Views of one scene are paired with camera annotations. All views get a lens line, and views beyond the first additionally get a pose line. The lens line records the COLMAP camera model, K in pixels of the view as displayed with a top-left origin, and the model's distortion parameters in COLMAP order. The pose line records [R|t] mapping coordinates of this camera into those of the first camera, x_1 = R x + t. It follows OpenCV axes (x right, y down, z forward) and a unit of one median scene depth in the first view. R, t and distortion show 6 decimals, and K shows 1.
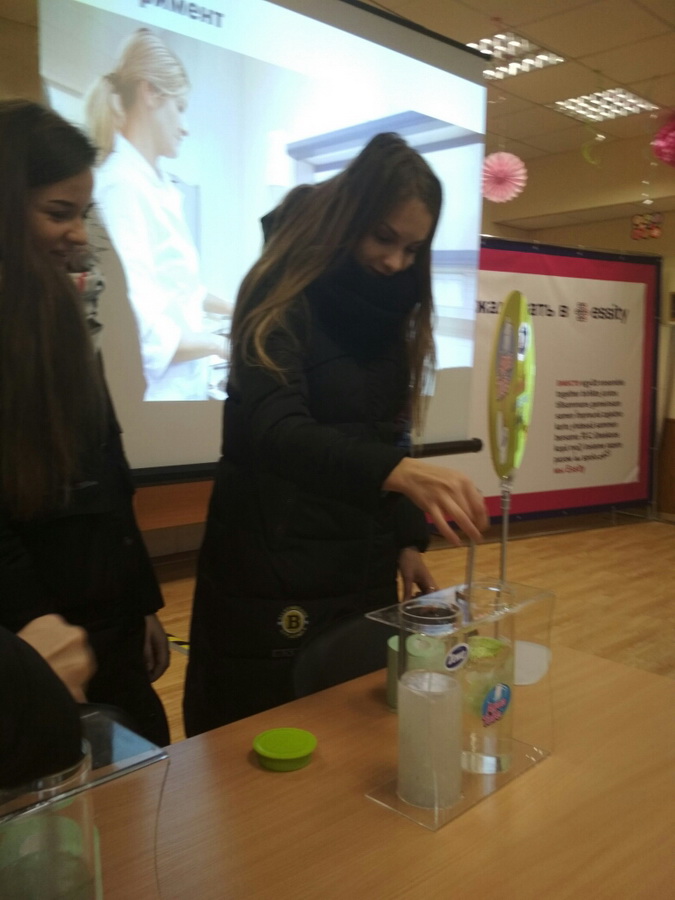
lens RADIAL K [[806.1, 0, 337.5], [0, 806.1, 450.0], [0, 0, 1]] dist [-0.000339, -0.107269]
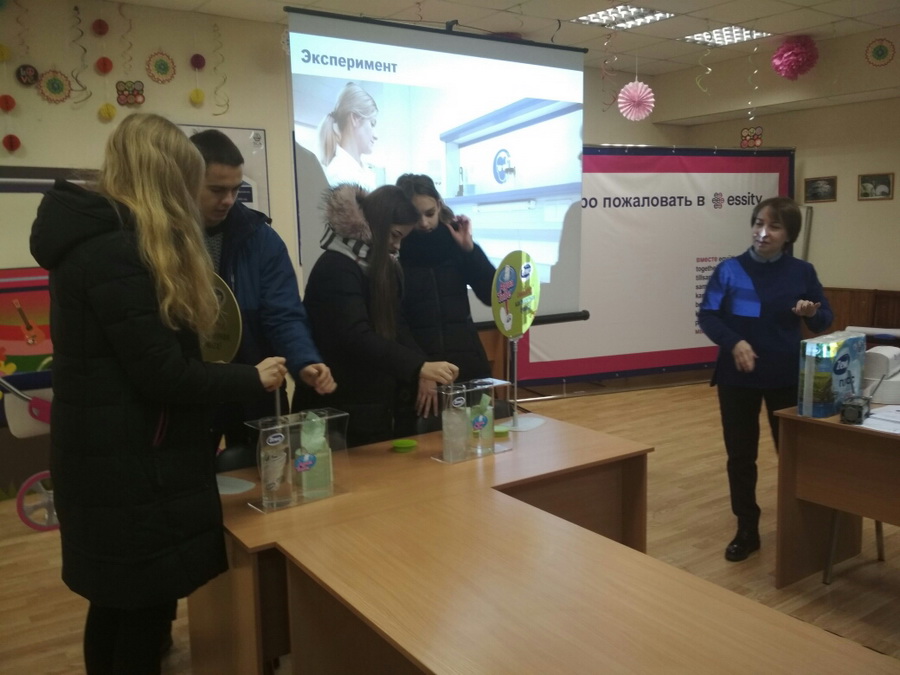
lens RADIAL K [[806.1, 0, 503.4], [0, 806.1, 335.8], [0, 0, 1]] dist [-0.000339, -0.107269]
pose [[0.997123, -0.008472, -0.075323, 0.143604], [0.010656, 0.999533, 0.028641, -0.012157], [0.075045, -0.029361, 0.996748, -0.490061]]
